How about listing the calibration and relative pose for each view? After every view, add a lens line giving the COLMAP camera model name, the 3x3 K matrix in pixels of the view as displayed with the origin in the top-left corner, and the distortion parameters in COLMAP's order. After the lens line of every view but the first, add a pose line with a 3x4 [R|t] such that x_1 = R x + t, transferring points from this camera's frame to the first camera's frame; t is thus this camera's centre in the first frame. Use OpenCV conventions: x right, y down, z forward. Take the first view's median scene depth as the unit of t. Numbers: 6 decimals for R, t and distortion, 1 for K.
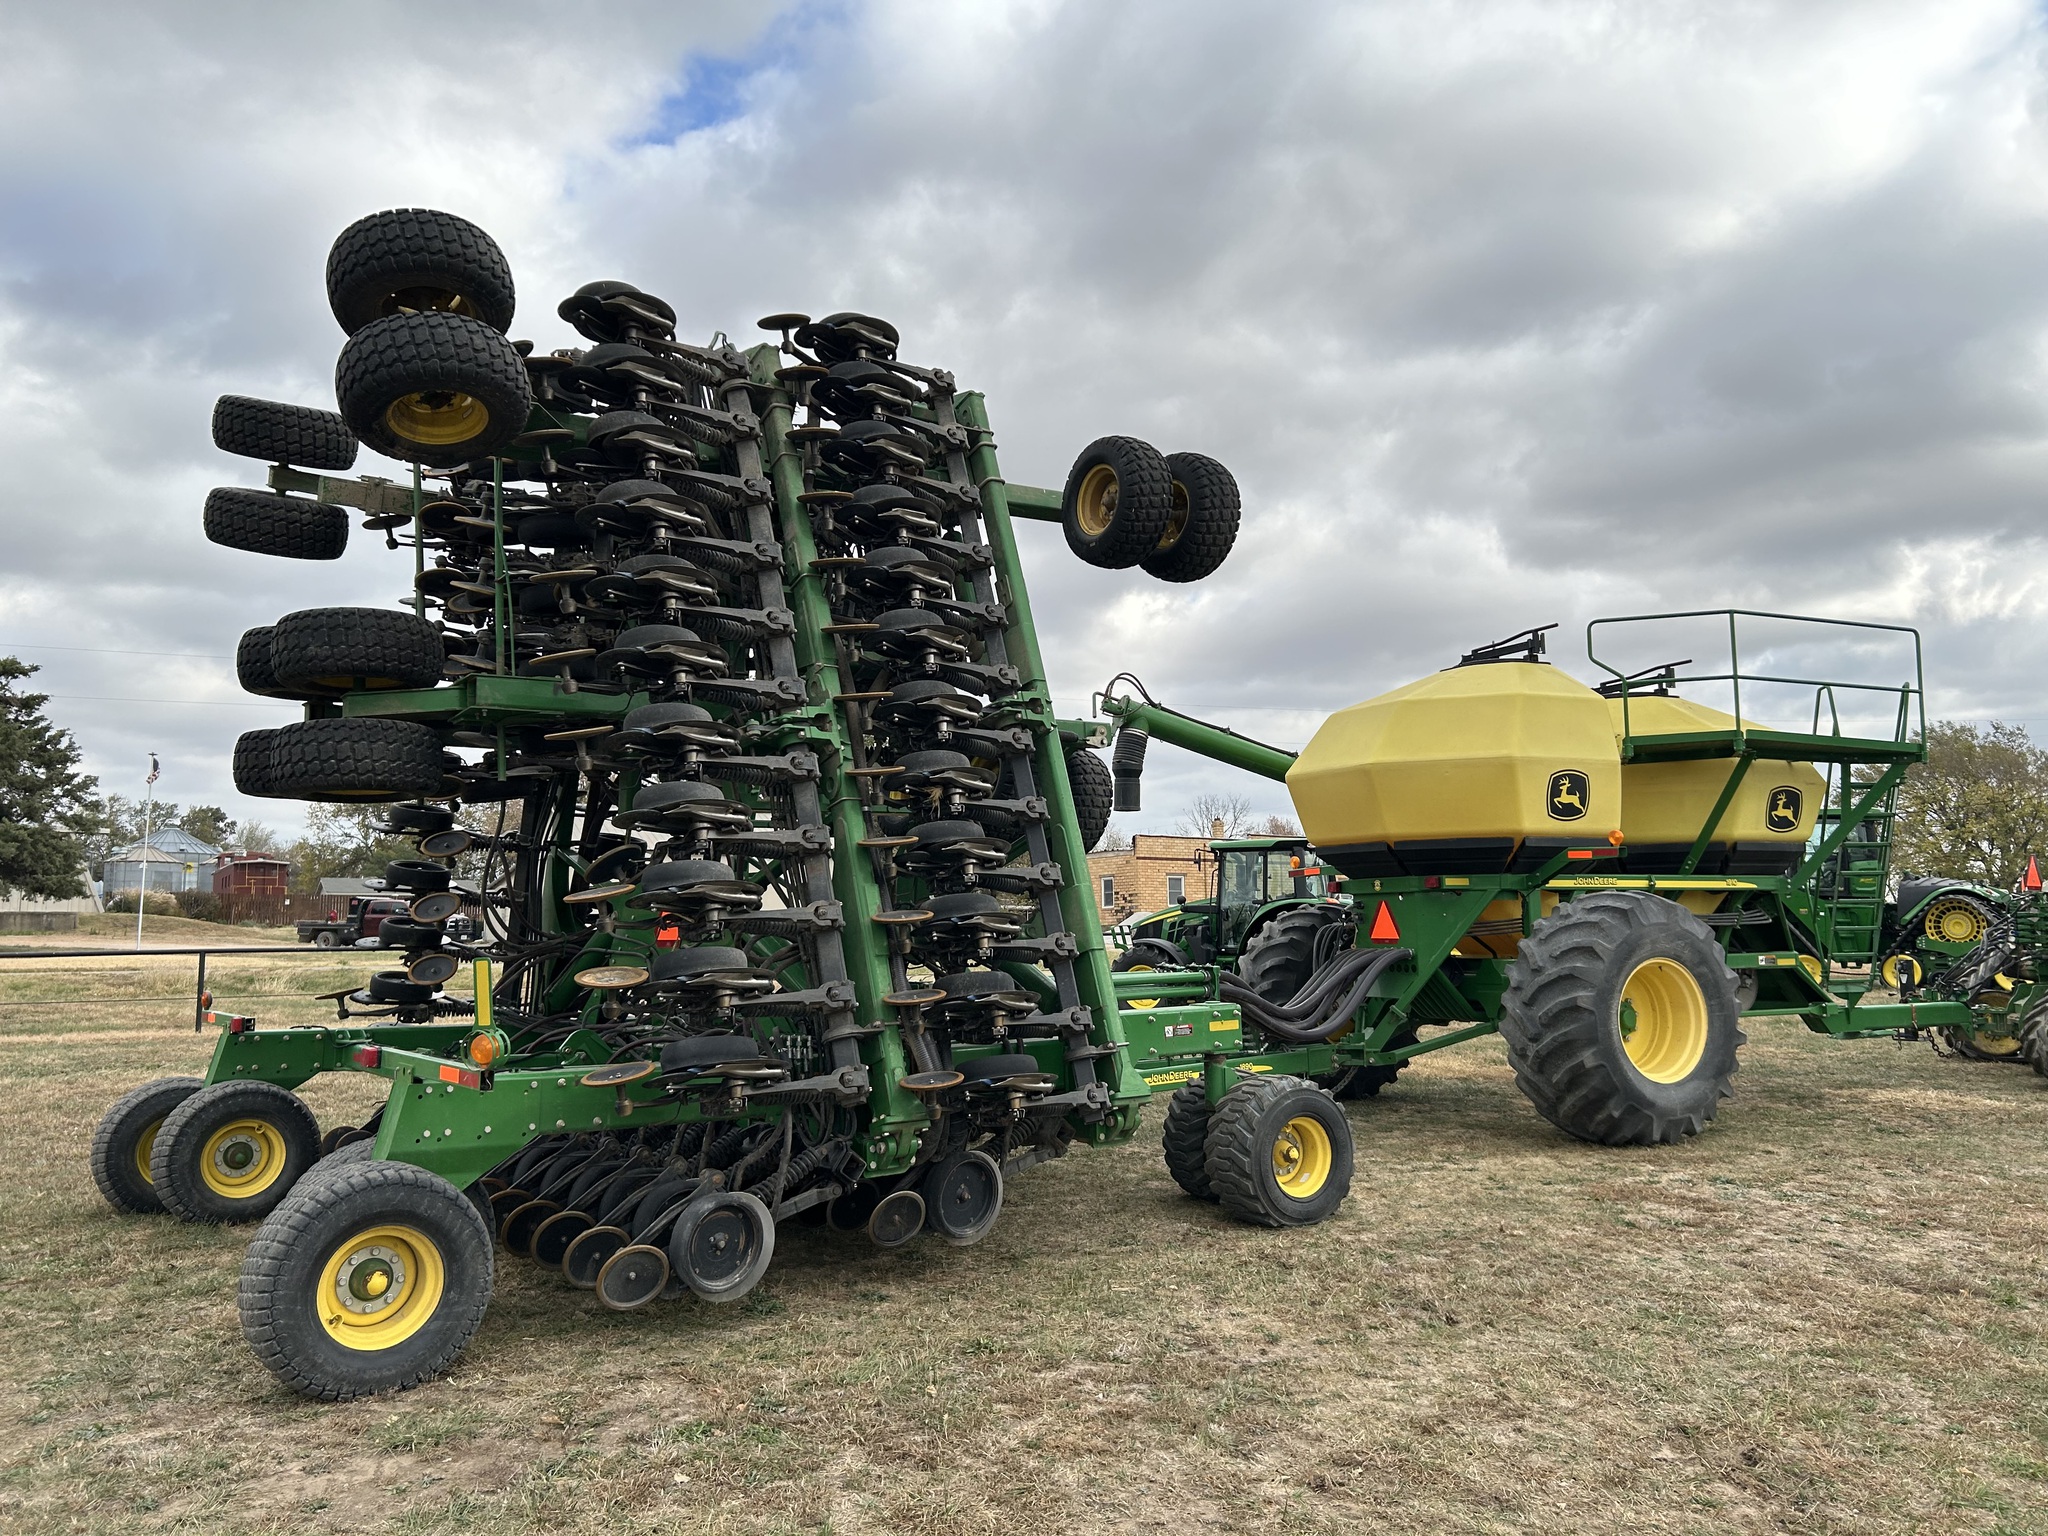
lens RADIAL K [[1566.0, 0, 1023.3], [0, 1566.0, 764.5], [0, 0, 1]] dist [0.063352, -0.073879]
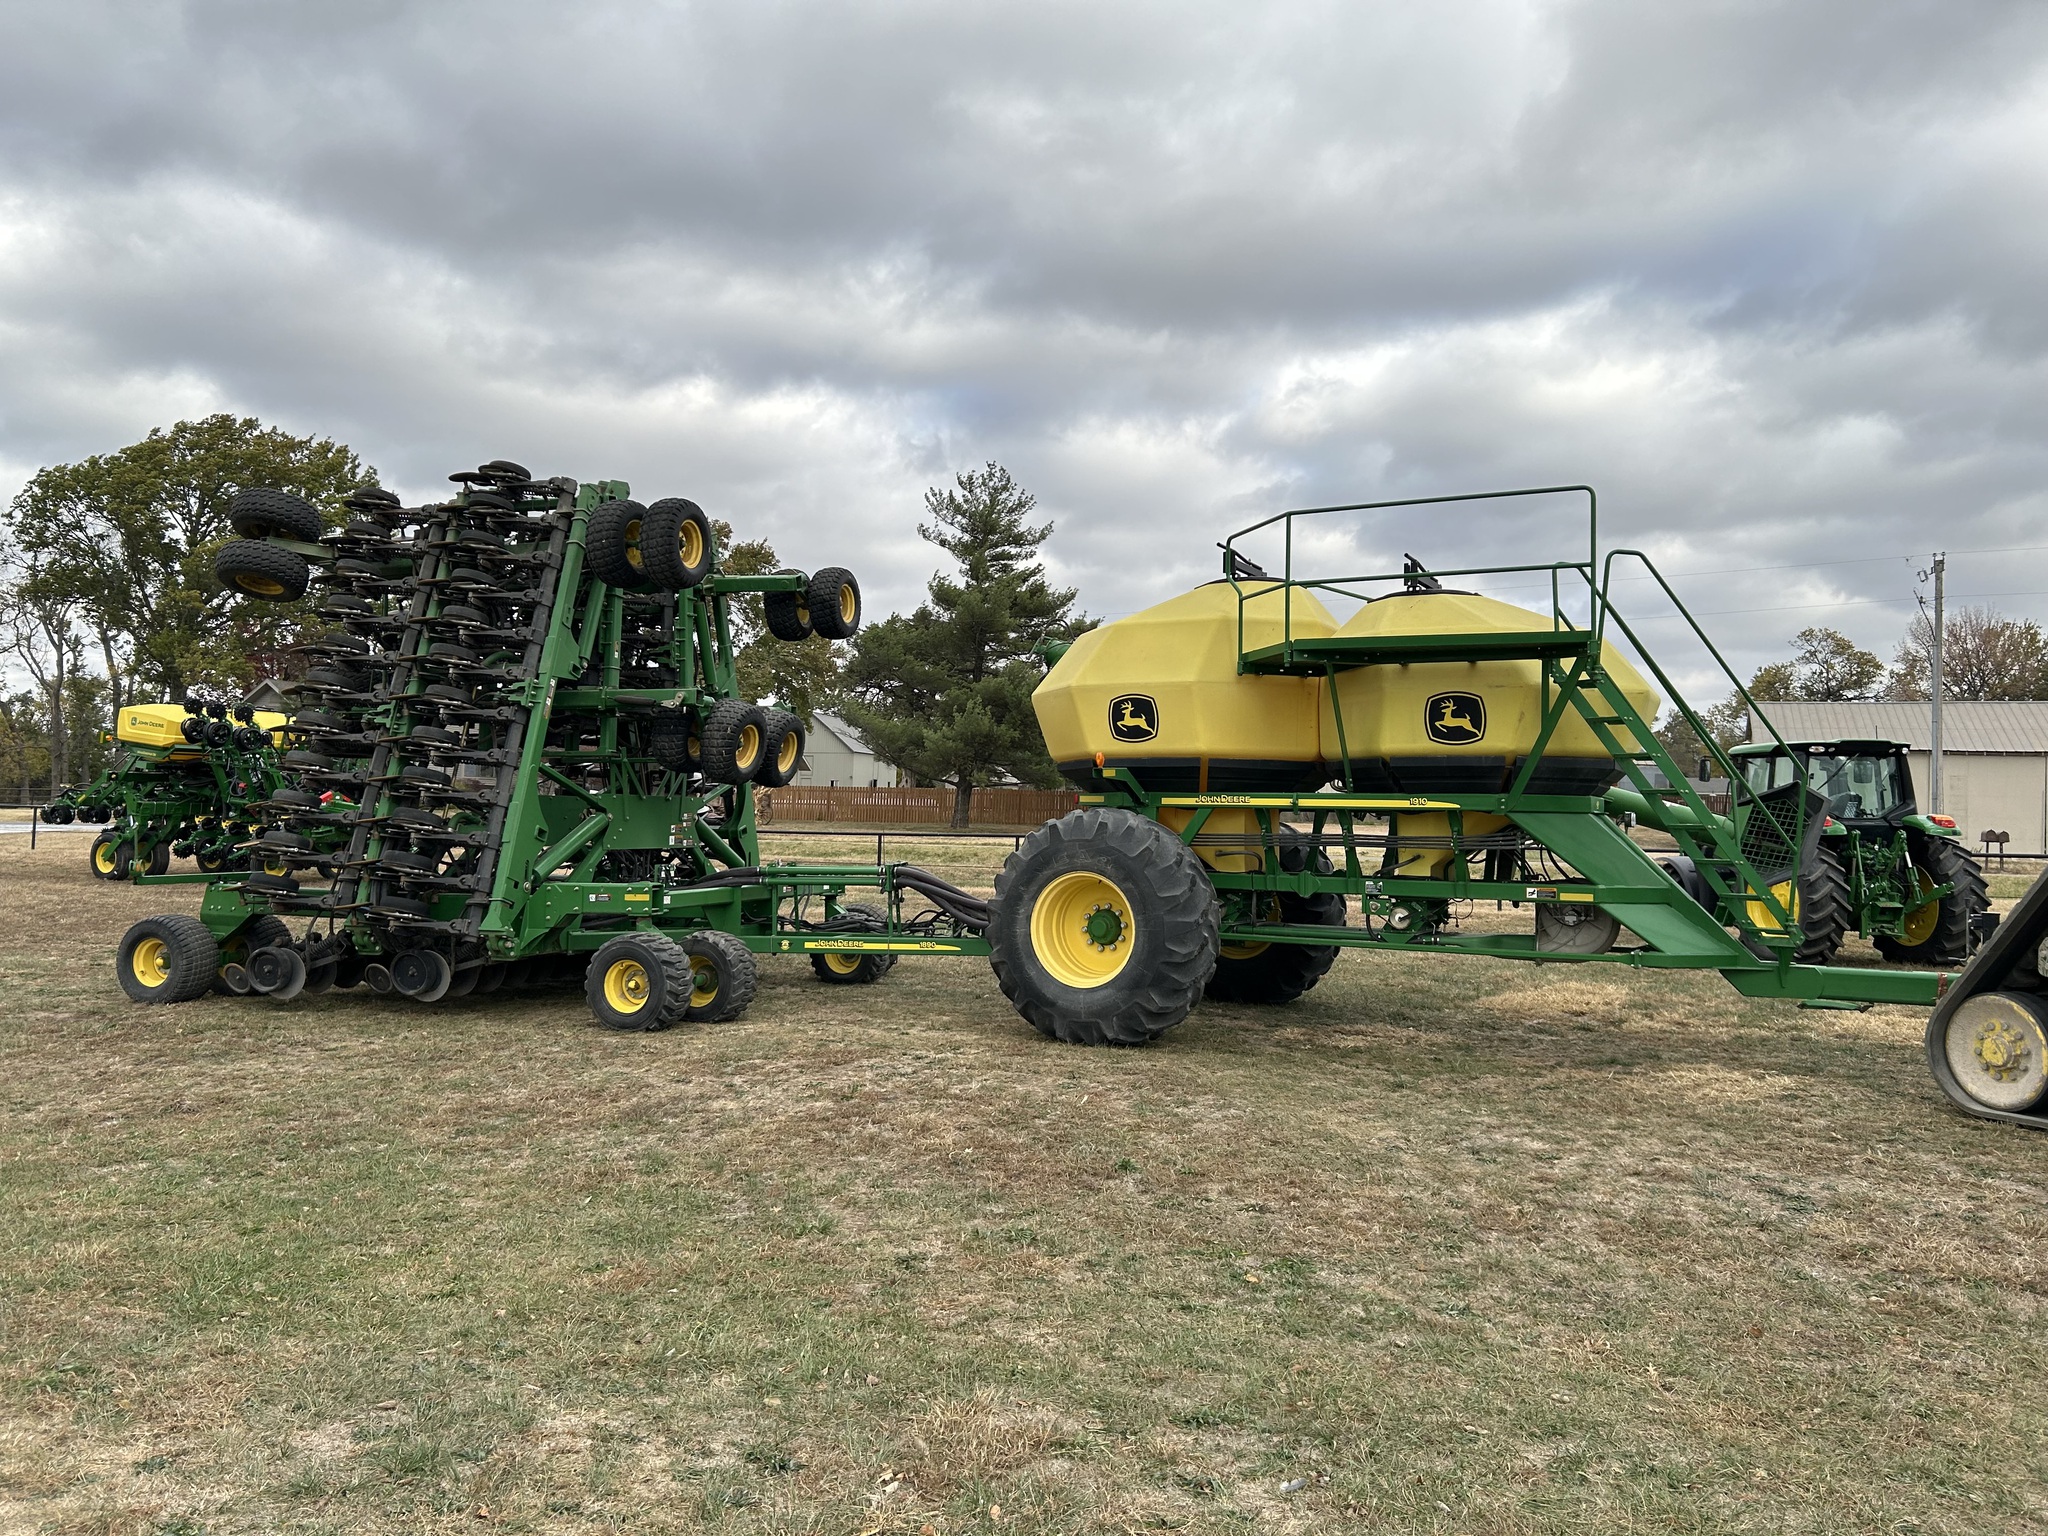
lens RADIAL K [[1531.4, 0, 992.5], [0, 1531.4, 771.5], [0, 0, 1]] dist [0.032006, -0.008302]
pose [[0.593527, -0.005306, -0.804796, 1.477475], [0.060946, 0.997403, 0.038372, 0.013350], [0.802503, -0.071824, 0.592309, 0.418537]]
